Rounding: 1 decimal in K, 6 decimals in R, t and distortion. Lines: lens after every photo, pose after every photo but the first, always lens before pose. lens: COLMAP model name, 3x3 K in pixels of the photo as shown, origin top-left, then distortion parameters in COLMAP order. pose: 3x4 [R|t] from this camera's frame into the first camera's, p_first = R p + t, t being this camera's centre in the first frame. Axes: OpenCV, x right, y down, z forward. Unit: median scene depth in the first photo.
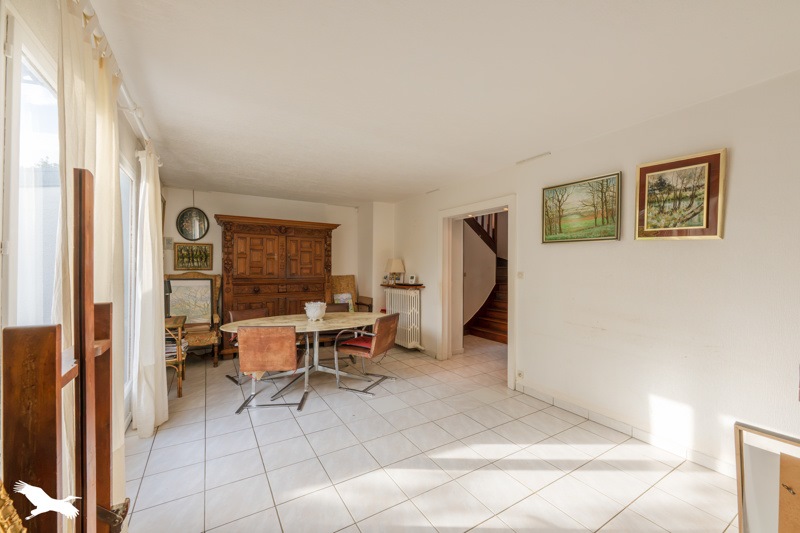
lens RADIAL K [[320.2, 0, 414.3], [0, 320.2, 264.7], [0, 0, 1]] dist [-0.000056, 0.000000]
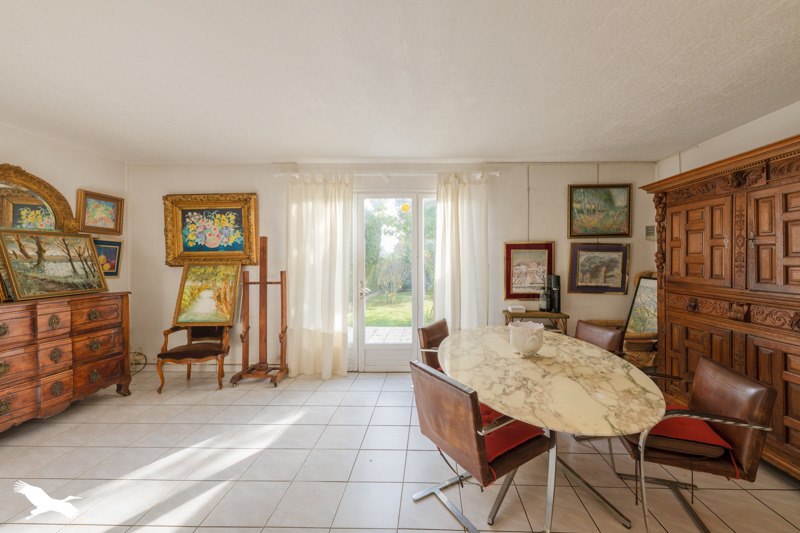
lens RADIAL K [[320.2, 0, 414.3], [0, 320.2, 264.7], [0, 0, 1]] dist [-0.000056, 0.000000]
pose [[-0.576021, 0.007030, -0.817405, 0.226243], [0.004587, 0.999975, 0.005367, 0.005184], [0.817422, -0.000658, -0.576039, 0.940927]]
